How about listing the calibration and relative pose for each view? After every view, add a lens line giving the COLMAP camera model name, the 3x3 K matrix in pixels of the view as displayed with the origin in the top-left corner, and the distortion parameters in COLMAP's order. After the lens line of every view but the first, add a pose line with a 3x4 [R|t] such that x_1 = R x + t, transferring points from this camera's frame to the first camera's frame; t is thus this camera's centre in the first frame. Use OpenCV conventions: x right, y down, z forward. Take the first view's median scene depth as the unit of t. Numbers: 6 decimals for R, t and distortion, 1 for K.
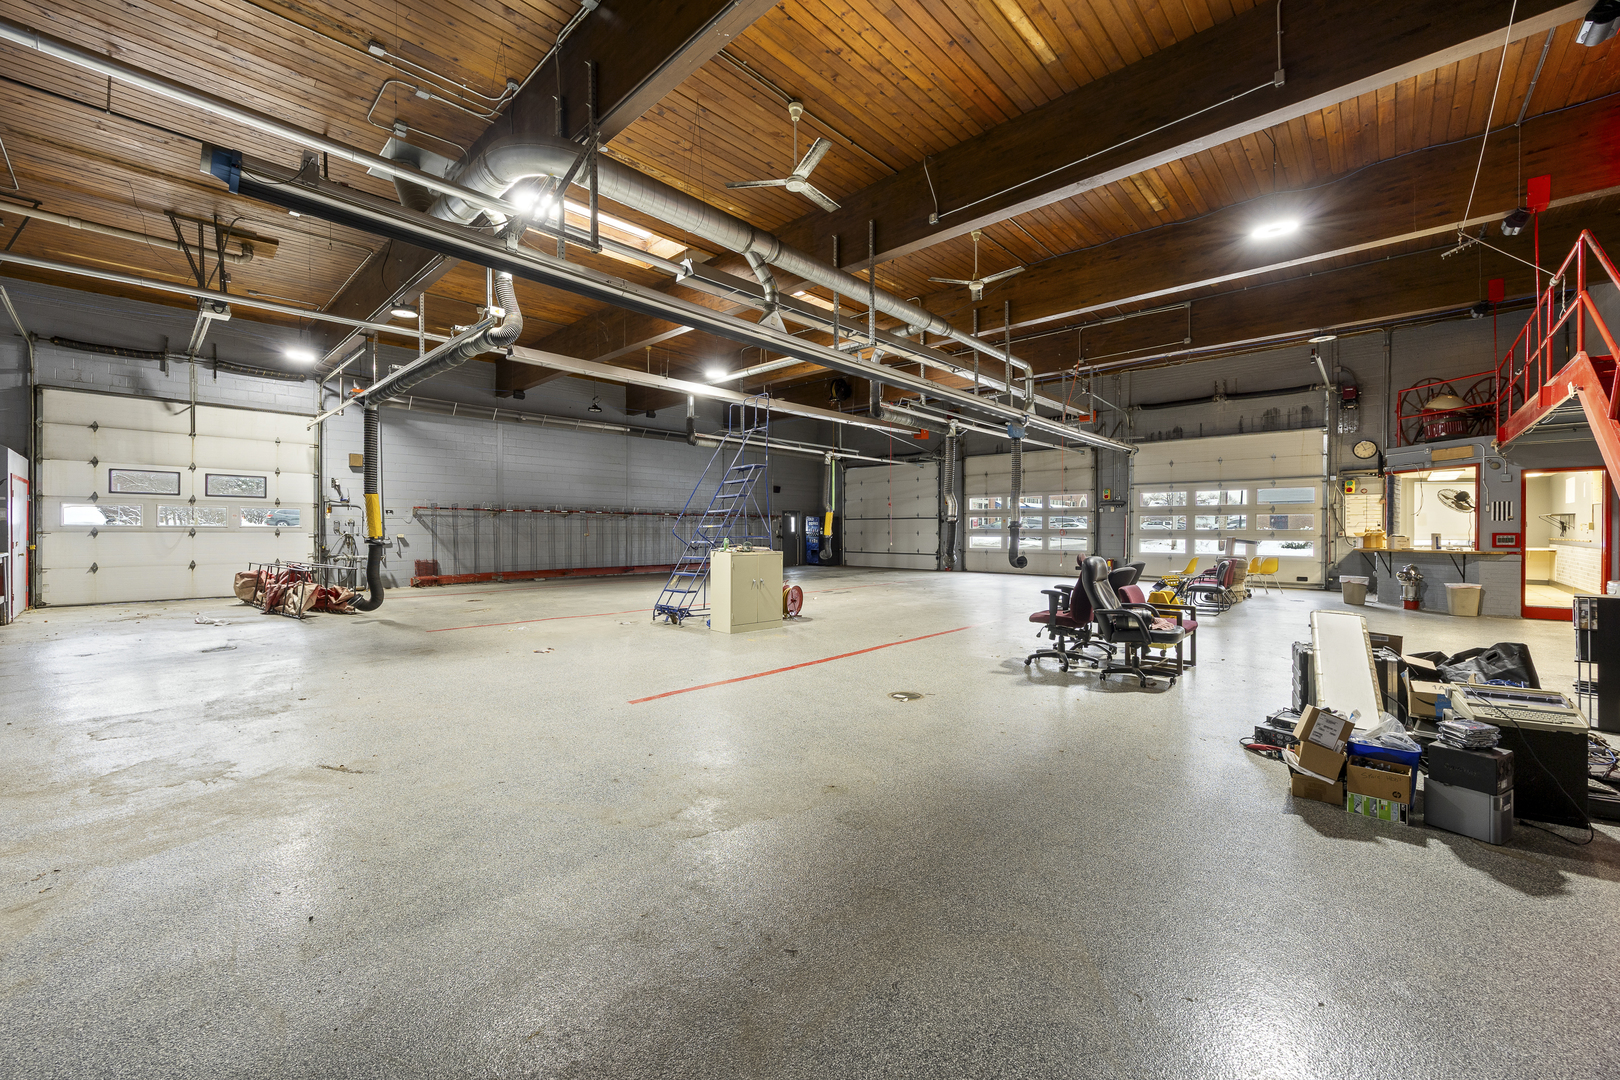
lens RADIAL K [[634.9, 0, 810.6], [0, 634.9, 532.9], [0, 0, 1]] dist [0.001805, 0.000019]
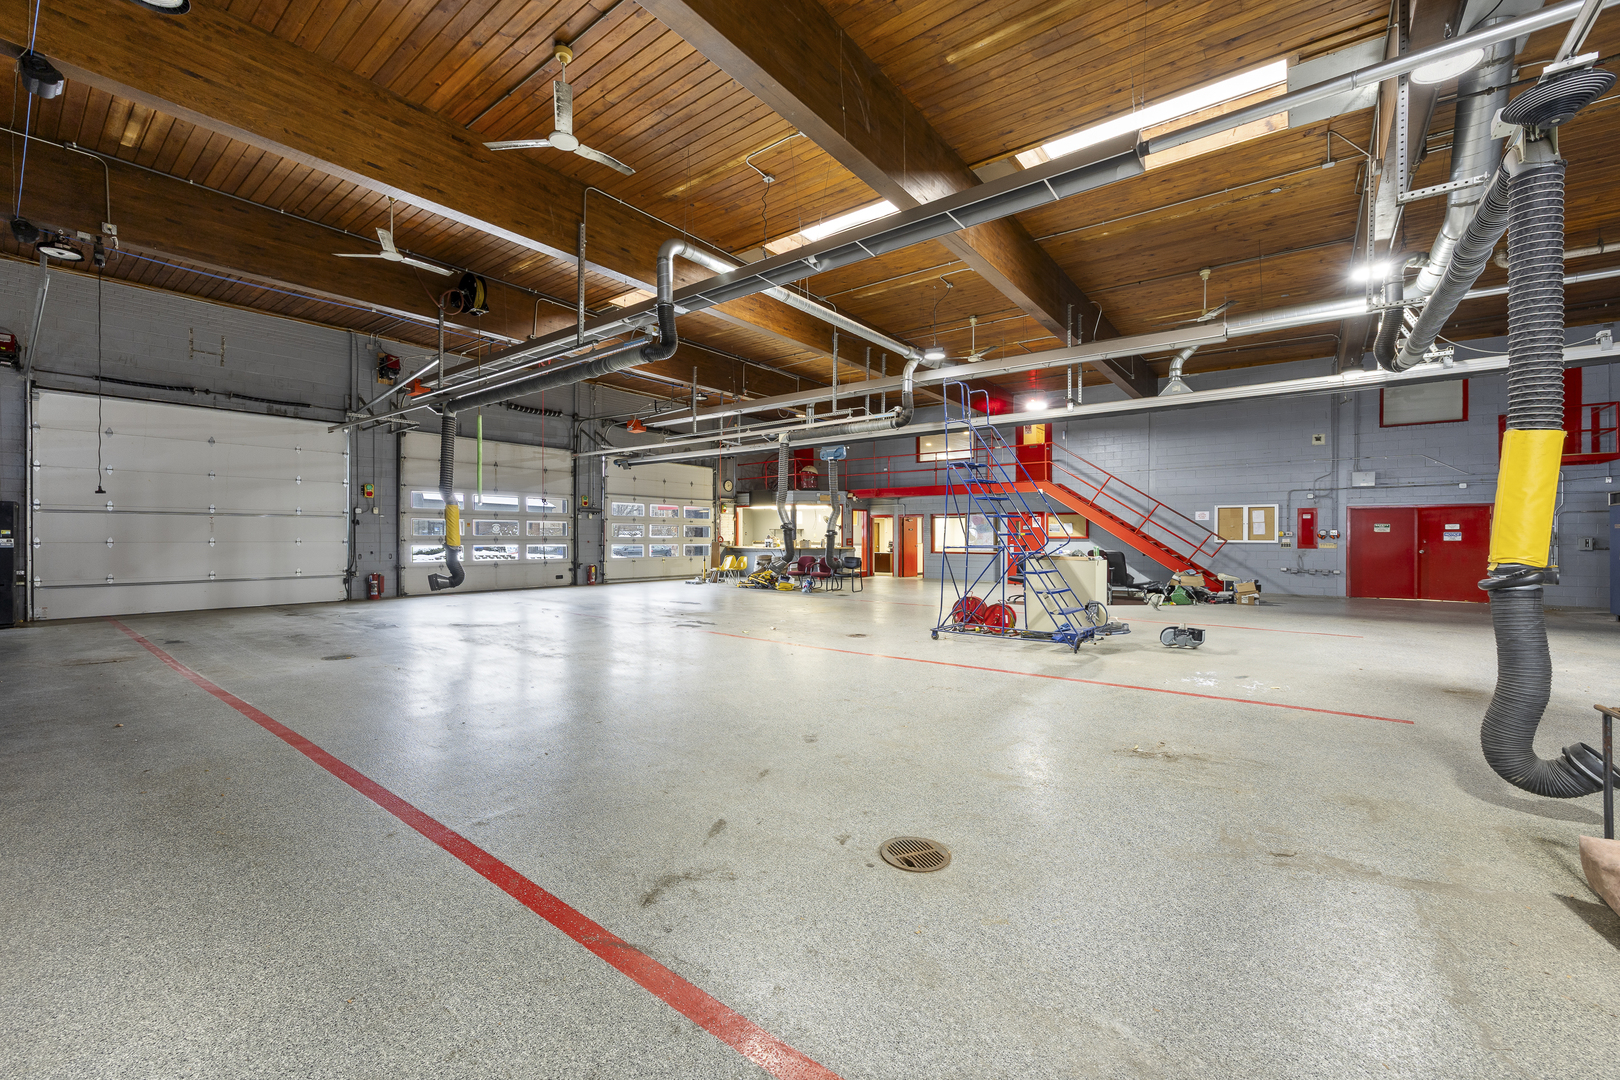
lens RADIAL K [[634.9, 0, 811.8], [0, 634.9, 538.4], [0, 0, 1]] dist [0.001805, 0.000019]
pose [[-0.096205, -0.001800, 0.995360, -0.539768], [0.006121, 0.999978, 0.002400, -0.001879], [-0.995343, 0.006324, -0.096191, 0.705200]]
